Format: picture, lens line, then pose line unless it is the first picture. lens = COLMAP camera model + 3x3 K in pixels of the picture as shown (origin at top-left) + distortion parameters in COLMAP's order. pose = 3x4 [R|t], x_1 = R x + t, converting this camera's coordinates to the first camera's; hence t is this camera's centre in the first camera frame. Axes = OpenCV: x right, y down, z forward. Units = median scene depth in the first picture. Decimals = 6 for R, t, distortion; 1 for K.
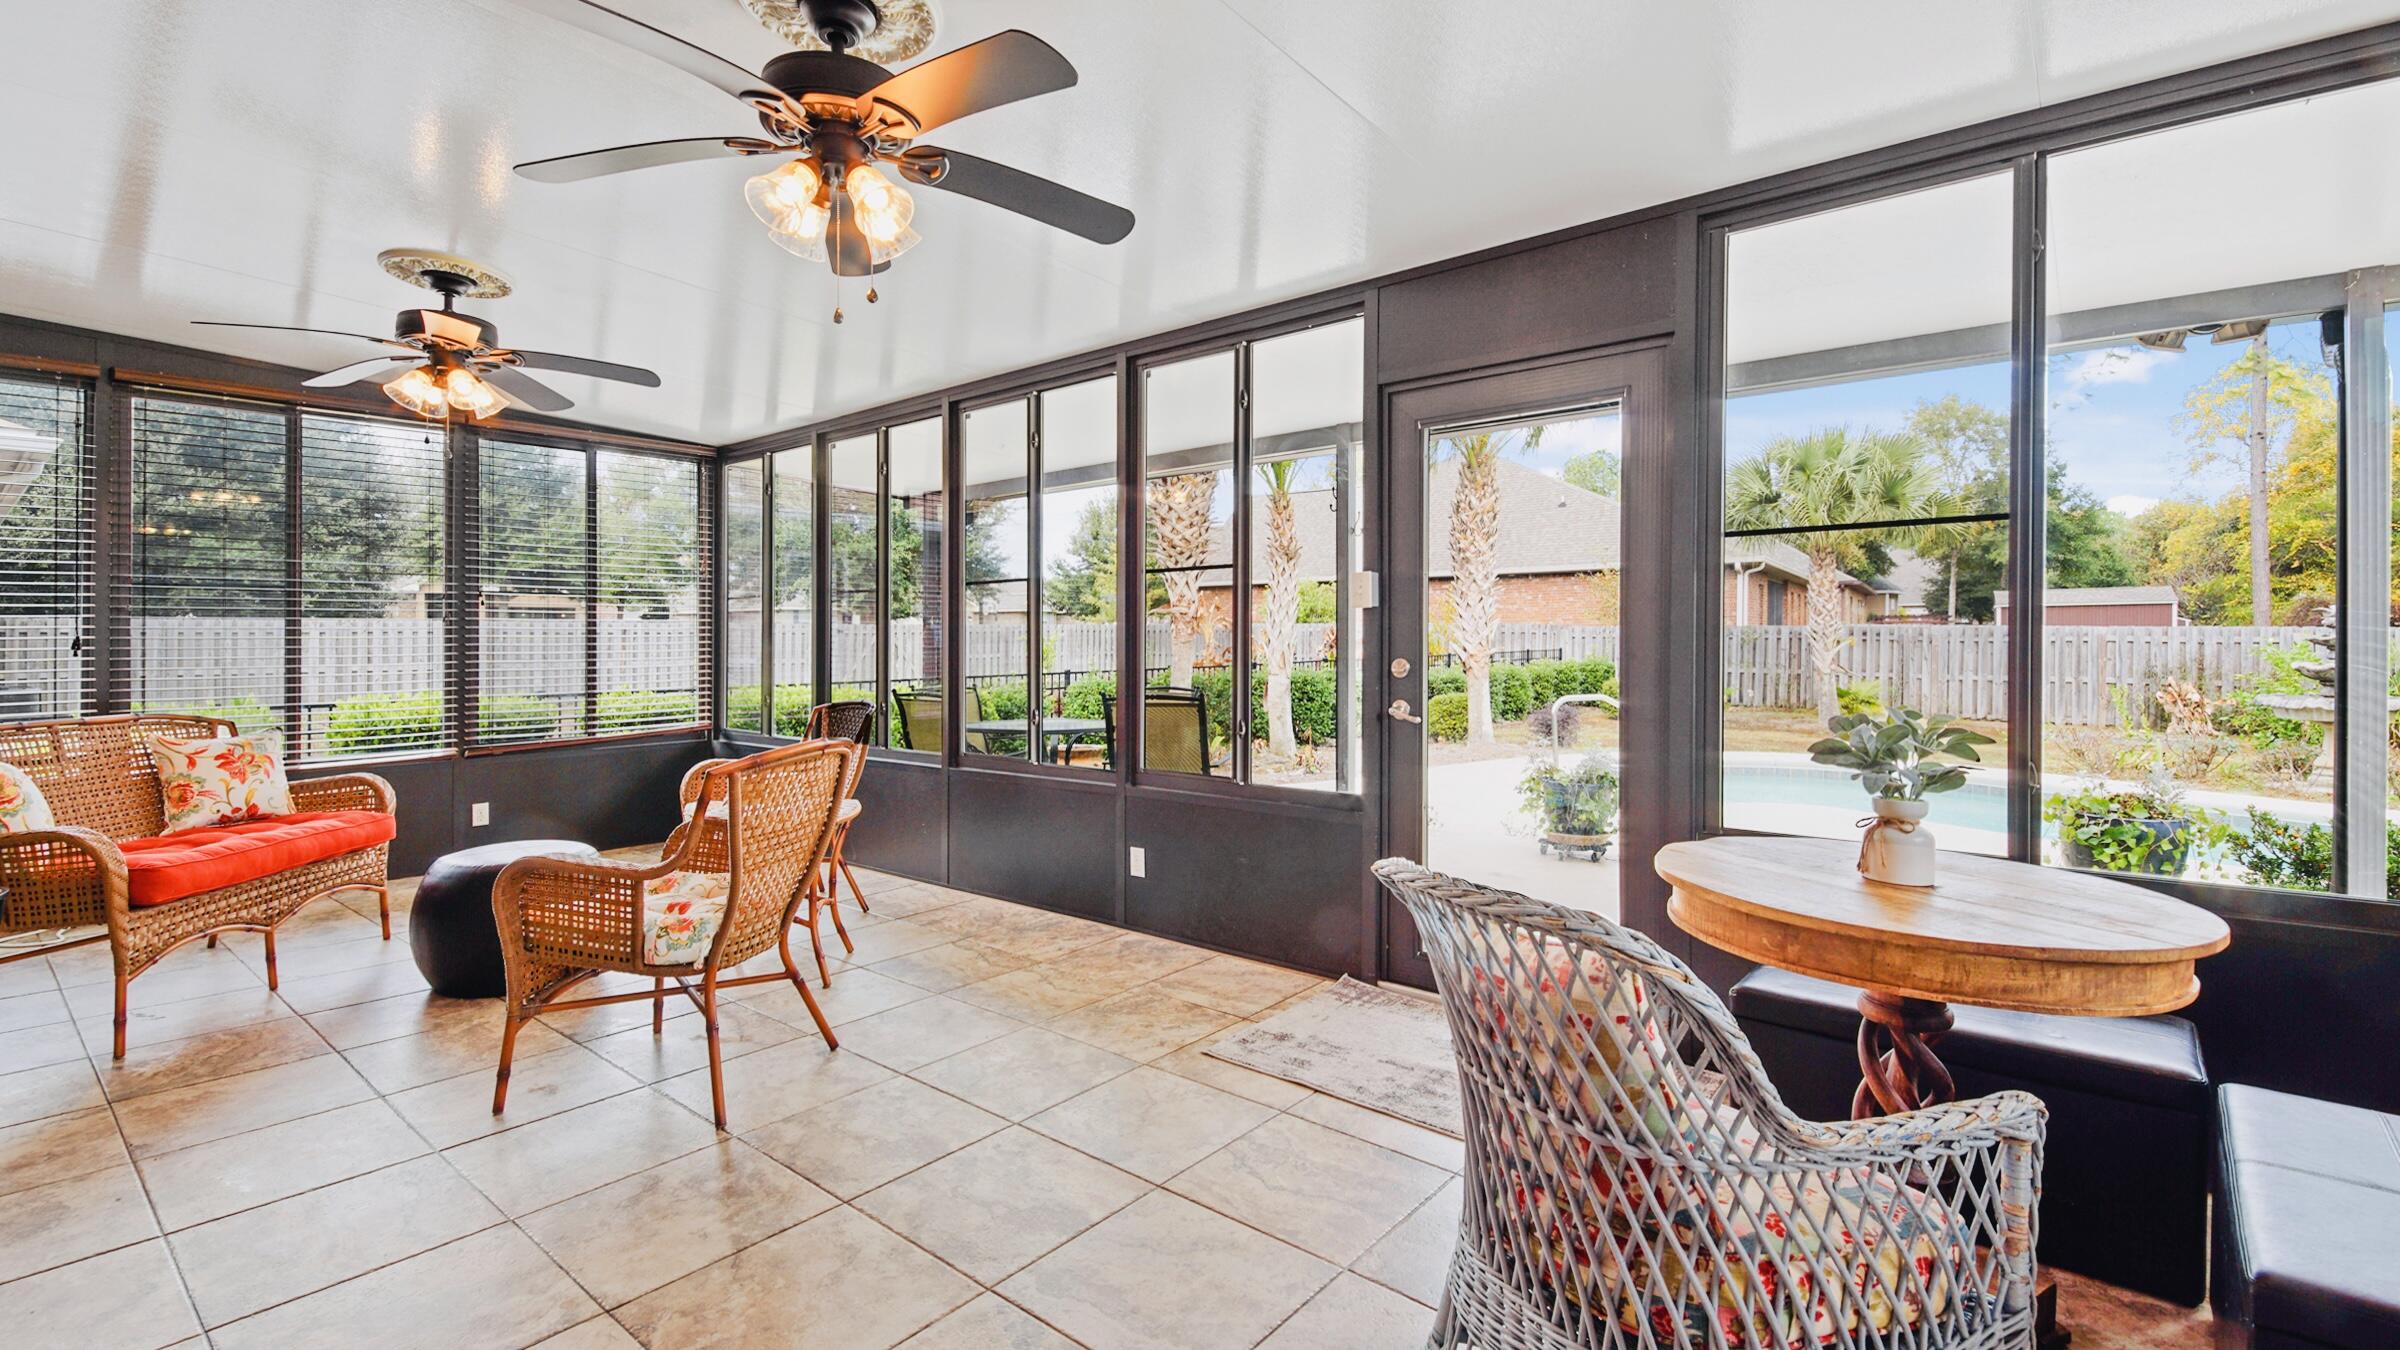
lens RADIAL K [[1076.7, 0, 1203.5], [0, 1076.7, 654.4], [0, 0, 1]] dist [0.020620, -0.002743]
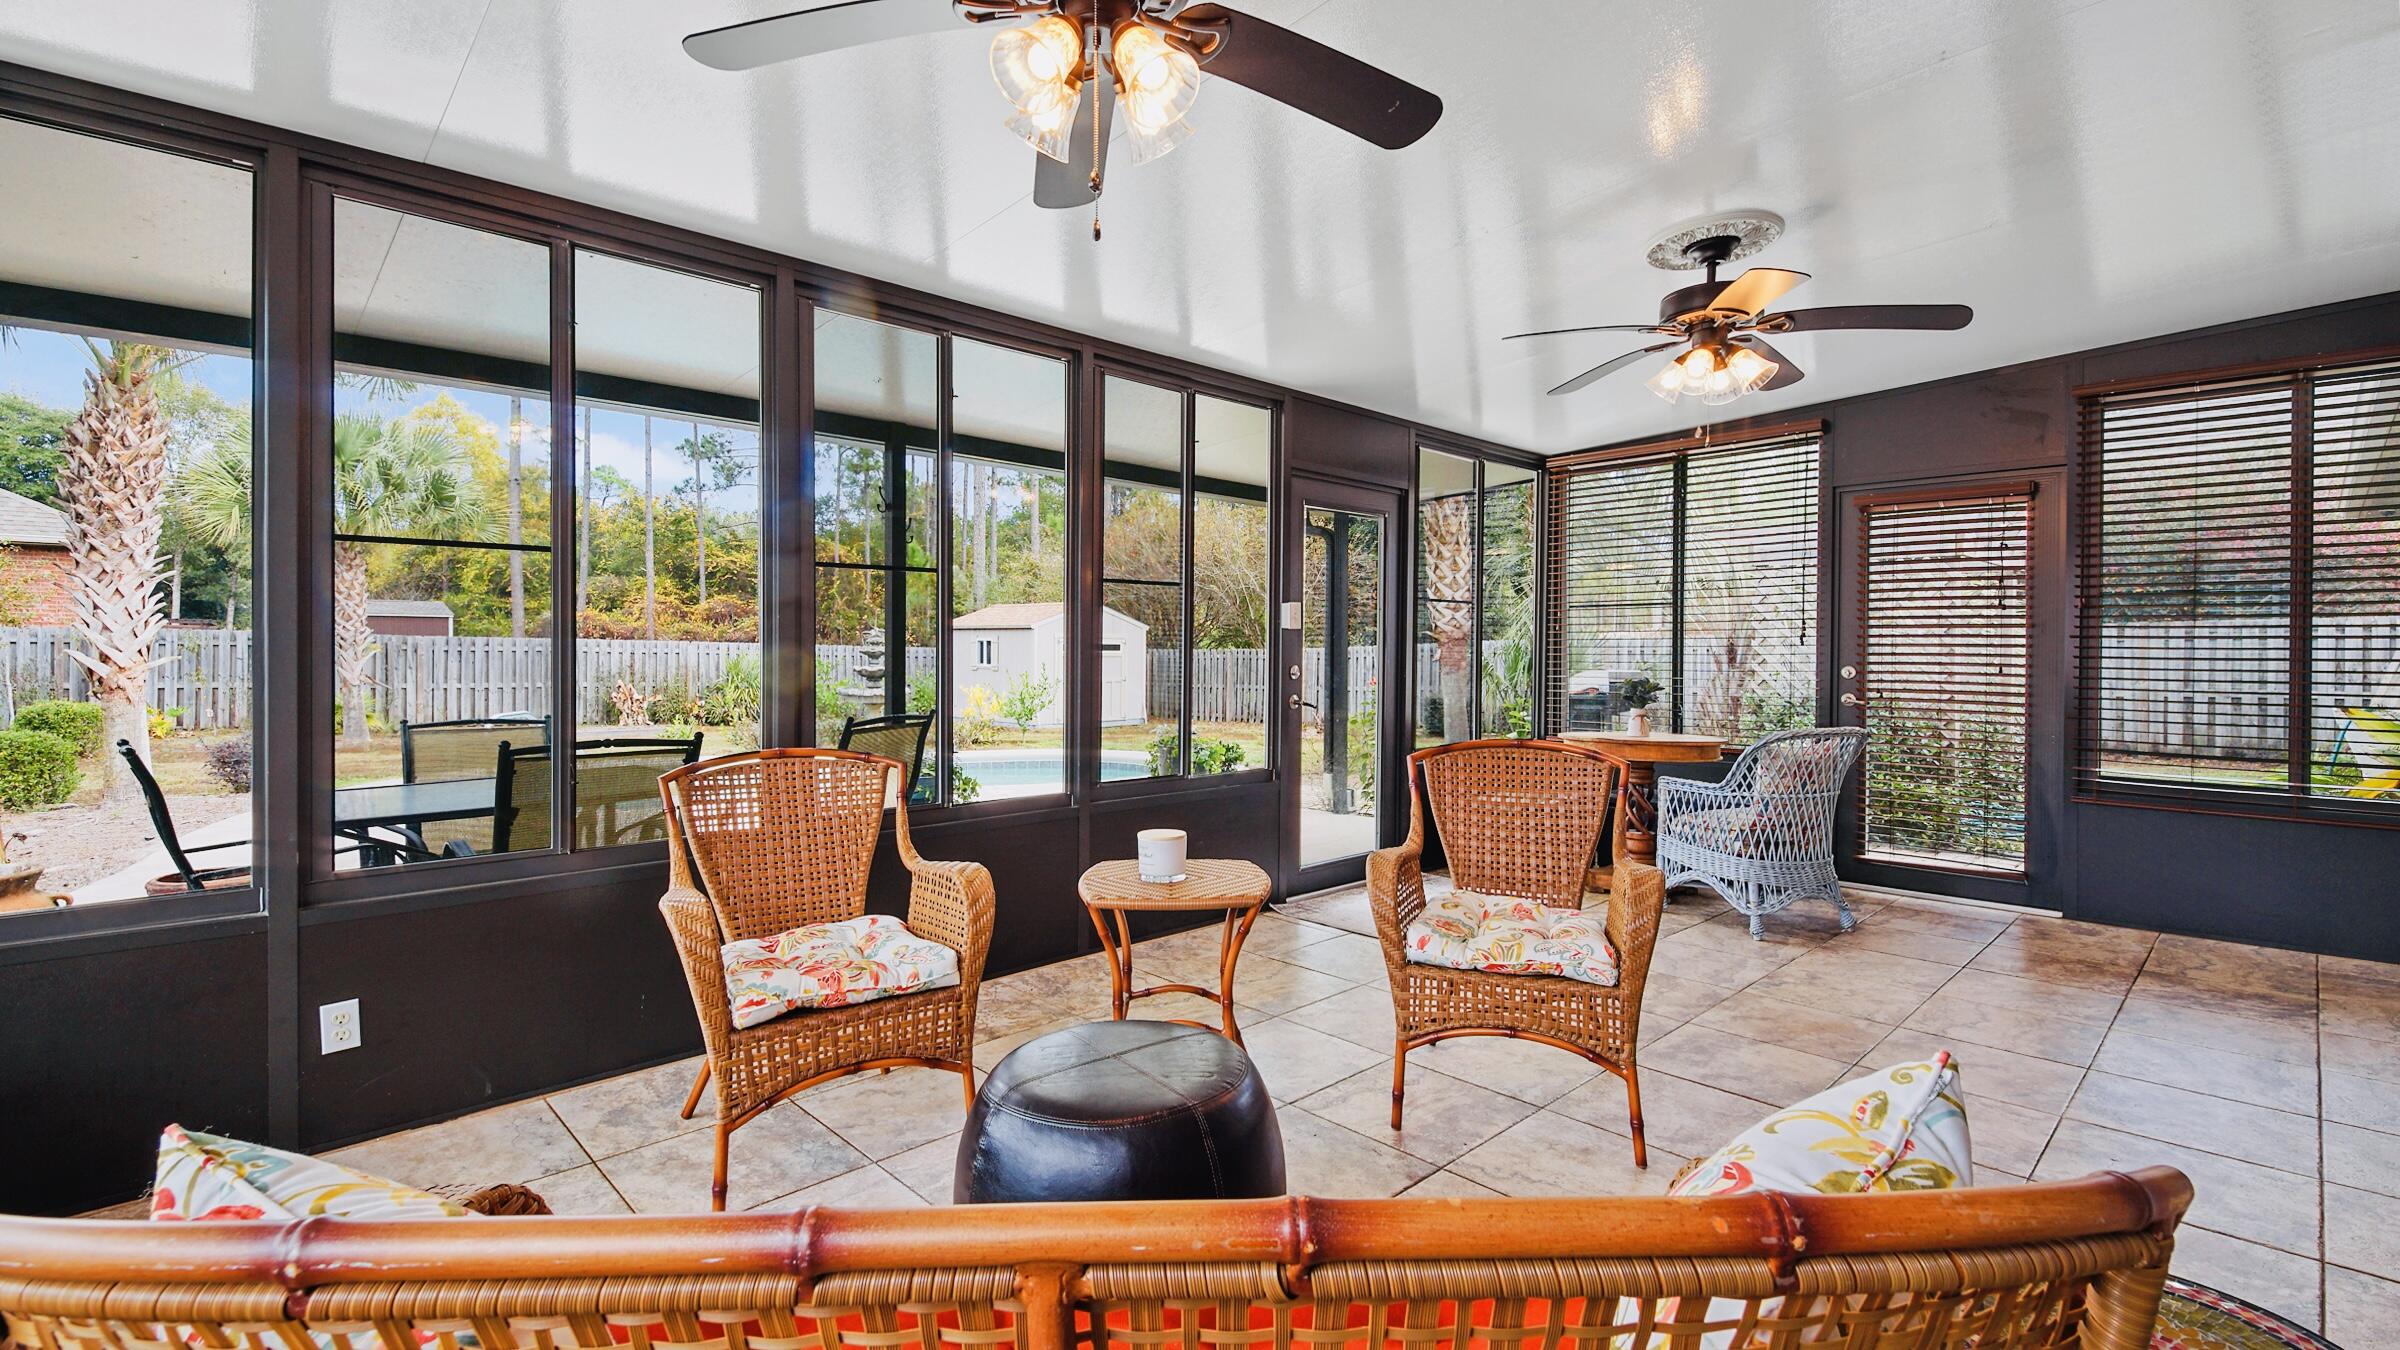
lens RADIAL K [[1076.7, 0, 1185.6], [0, 1076.7, 675.4], [0, 0, 1]] dist [0.020620, -0.002743]
pose [[0.079373, -0.013621, 0.996752, -1.105386], [0.002116, 0.999907, 0.013496, -0.003035], [-0.996843, 0.001038, 0.079394, 0.922061]]
